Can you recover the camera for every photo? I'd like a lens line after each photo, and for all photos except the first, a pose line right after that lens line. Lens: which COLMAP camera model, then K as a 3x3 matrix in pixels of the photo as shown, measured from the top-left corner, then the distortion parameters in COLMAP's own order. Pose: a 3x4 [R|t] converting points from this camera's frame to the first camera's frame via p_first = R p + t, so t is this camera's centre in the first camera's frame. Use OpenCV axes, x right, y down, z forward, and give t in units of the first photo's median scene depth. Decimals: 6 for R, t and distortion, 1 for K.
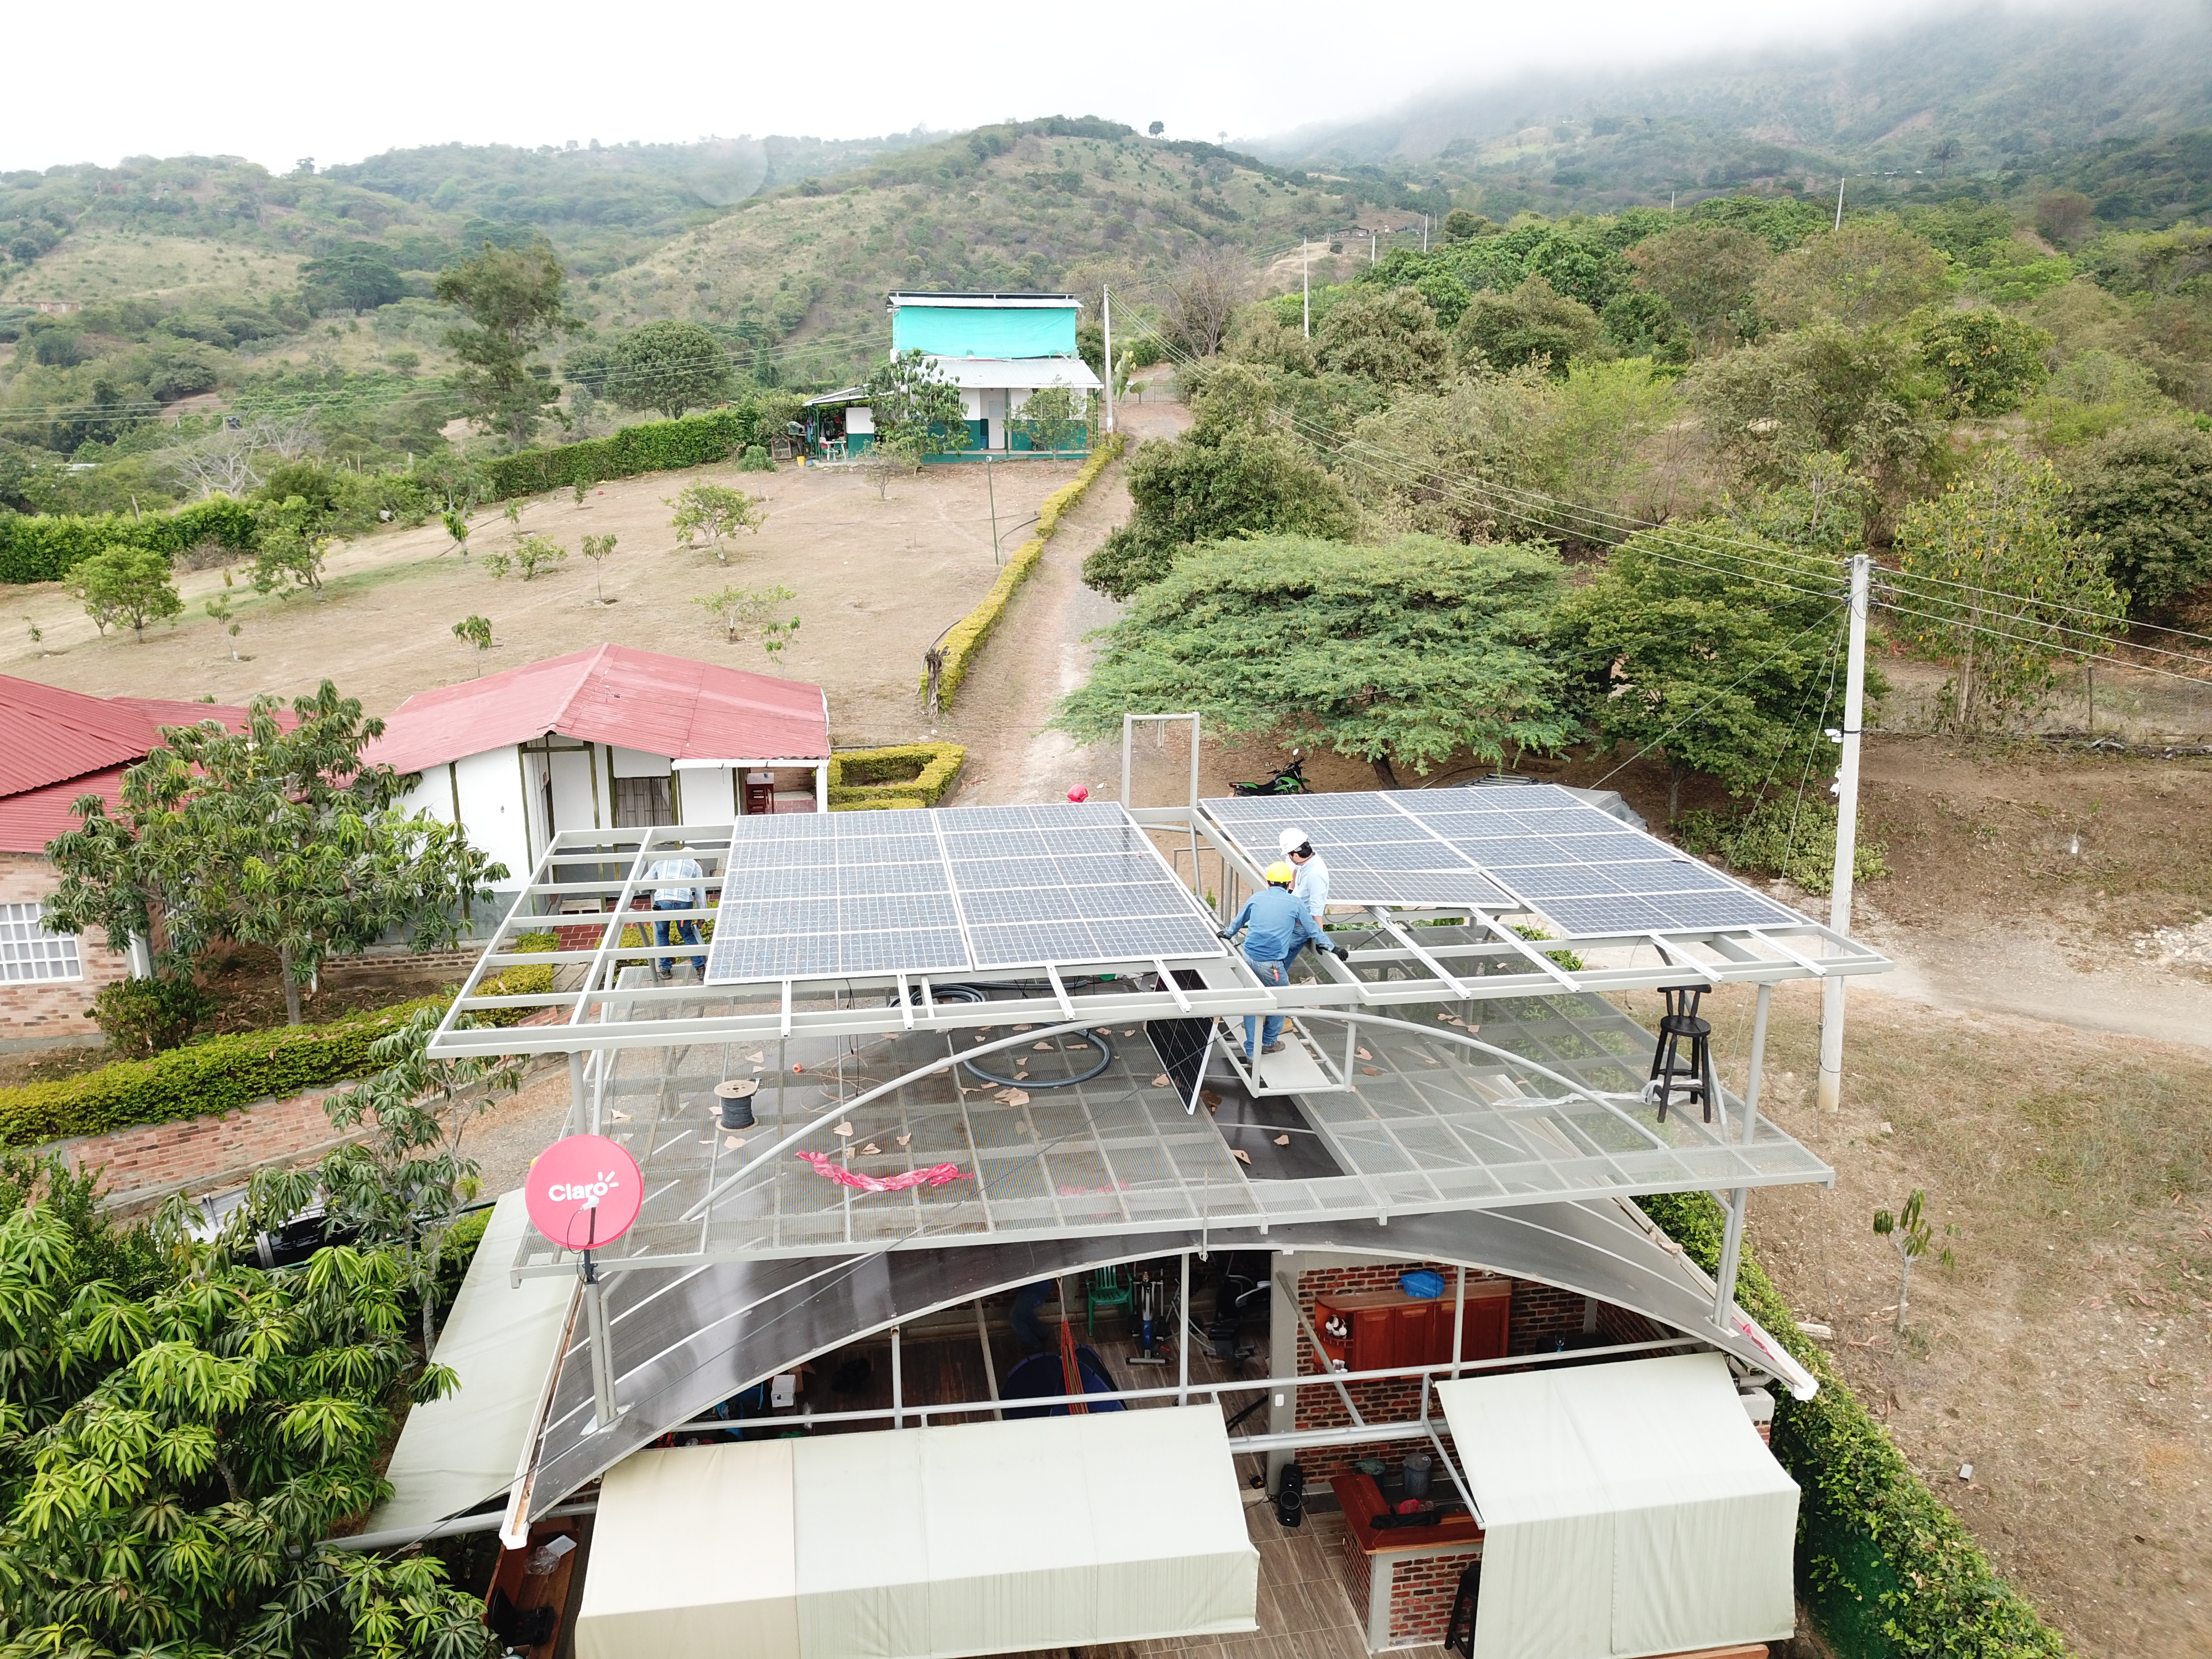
lens RADIAL K [[1708.3, 0, 1099.4], [0, 1708.3, 832.8], [0, 0, 1]] dist [-0.006580, 0.010051]
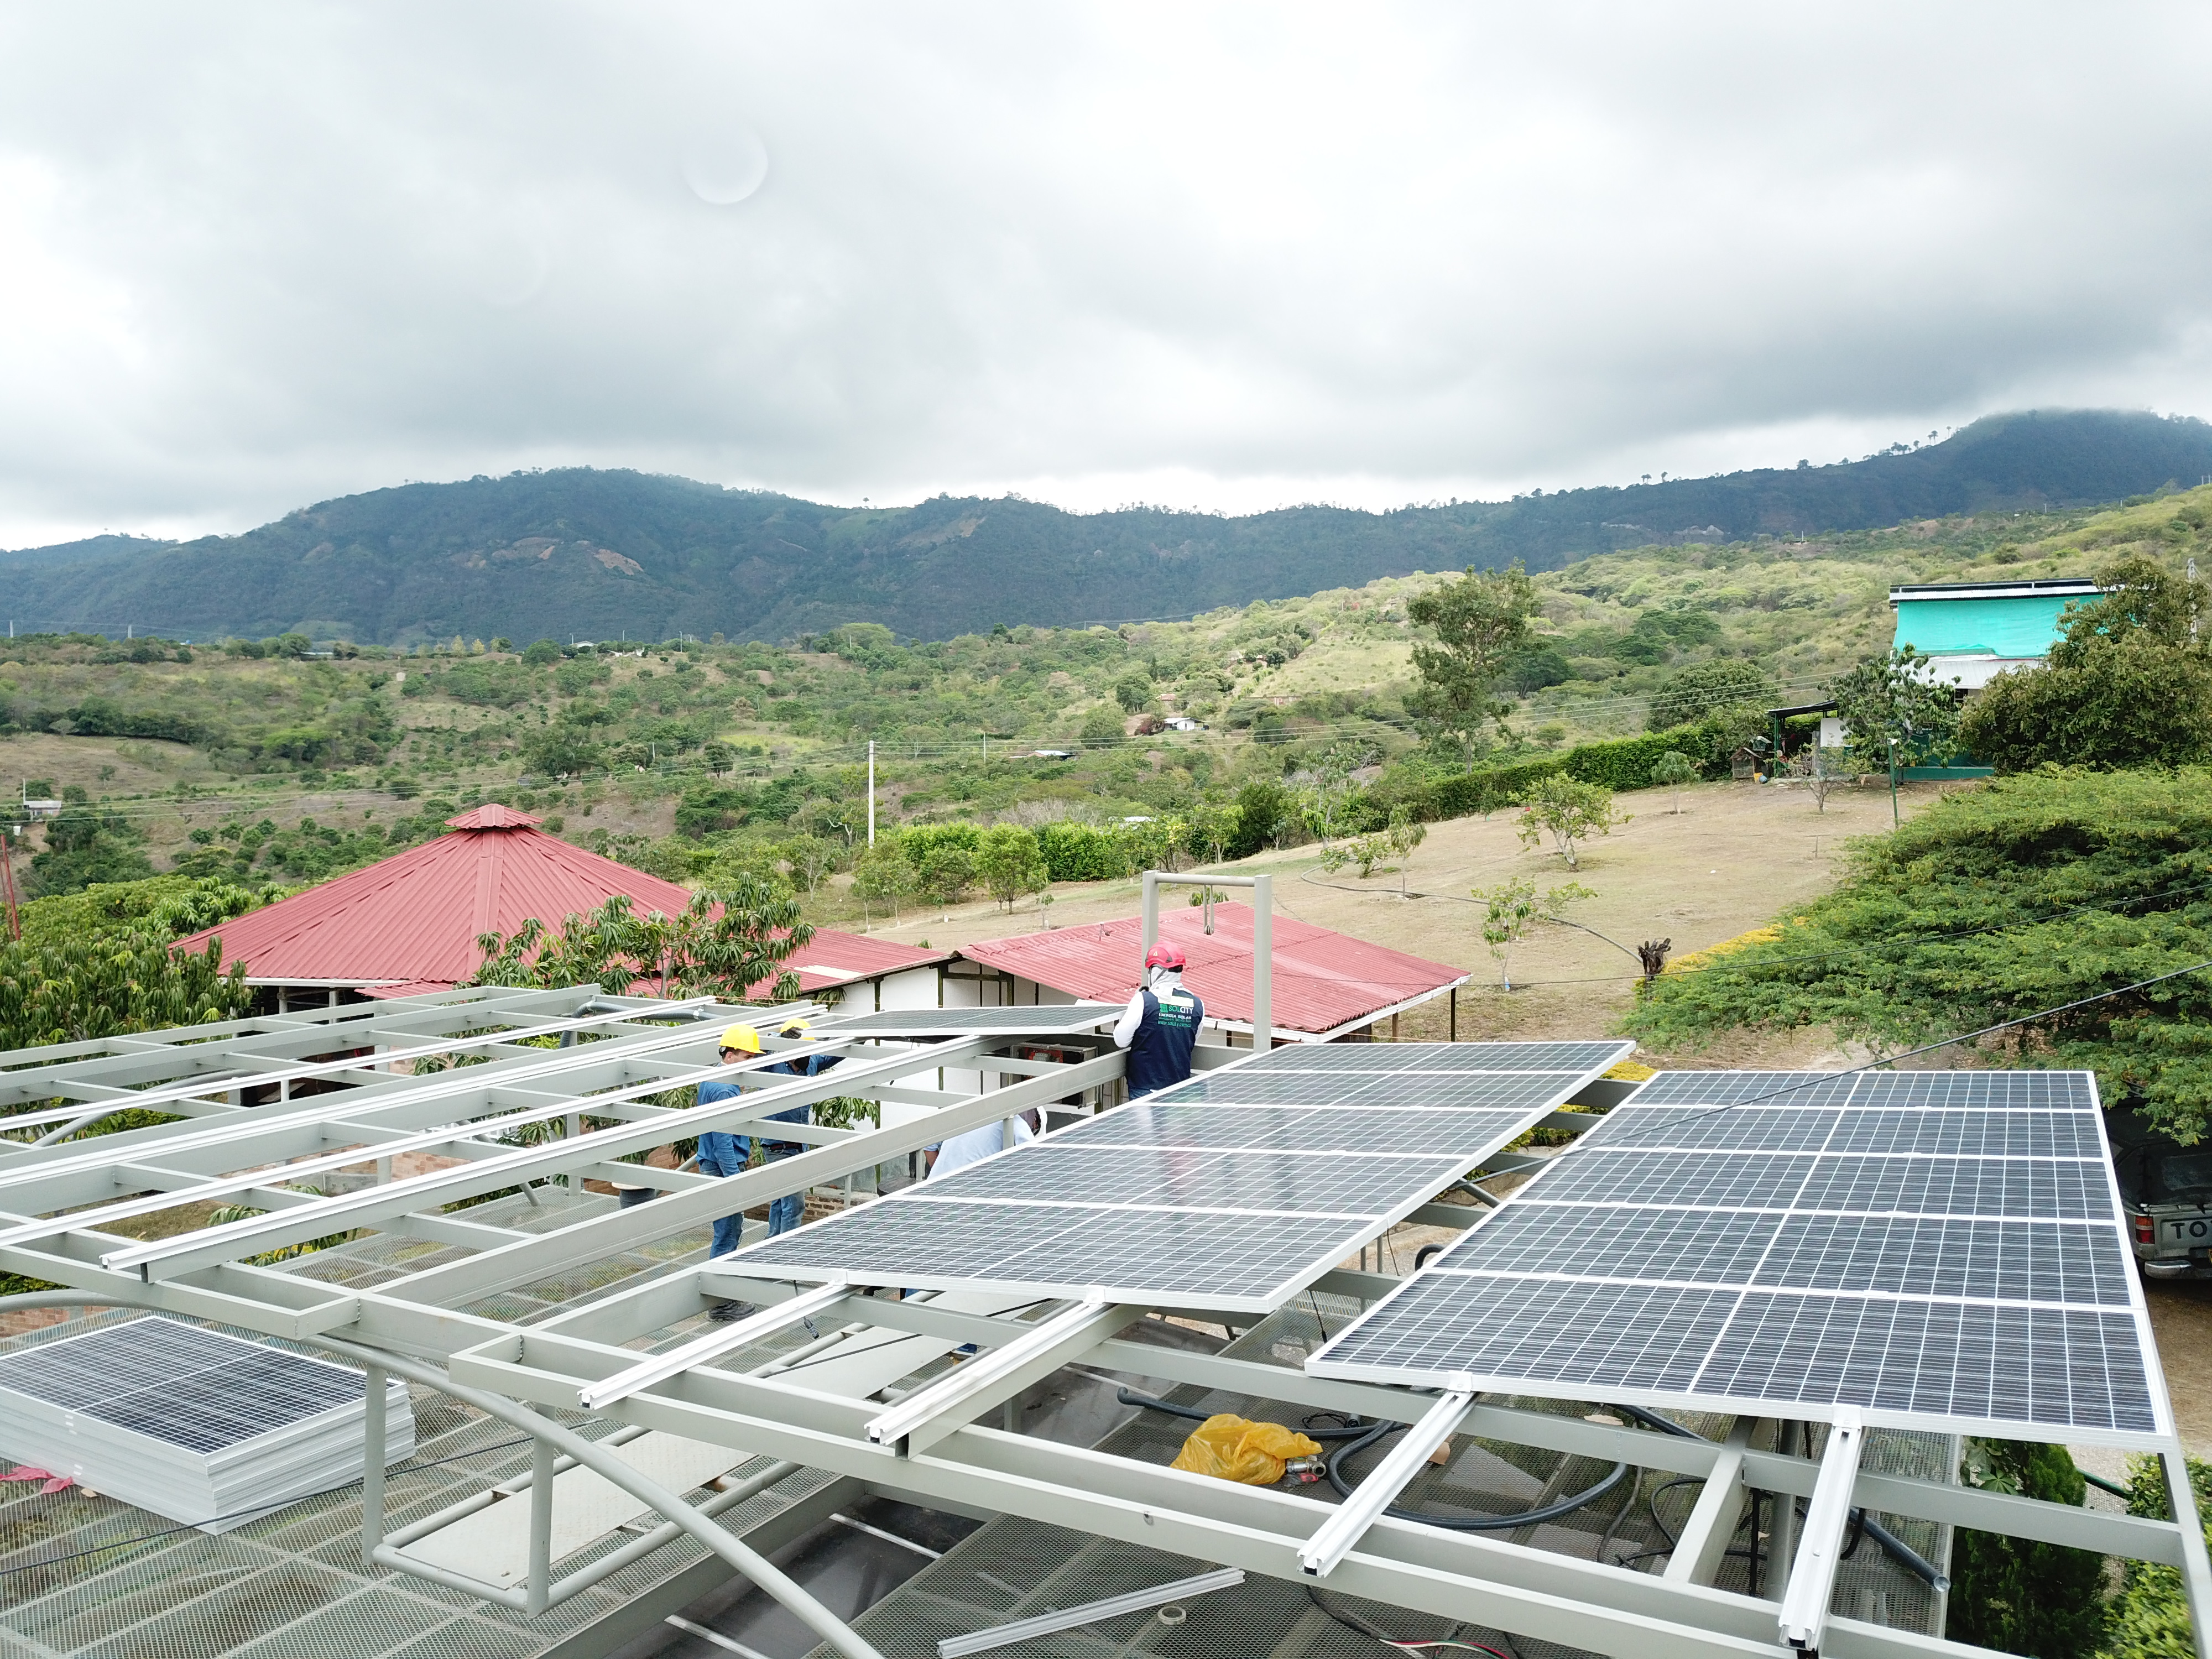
lens RADIAL K [[1708.3, 0, 1106.9], [0, 1708.3, 831.9], [0, 0, 1]] dist [-0.006580, 0.010051]
pose [[0.786809, 0.016585, -0.616973, 0.129606], [-0.153586, 0.973455, -0.169697, 0.007513], [0.597781, 0.228278, 0.768471, 0.190324]]
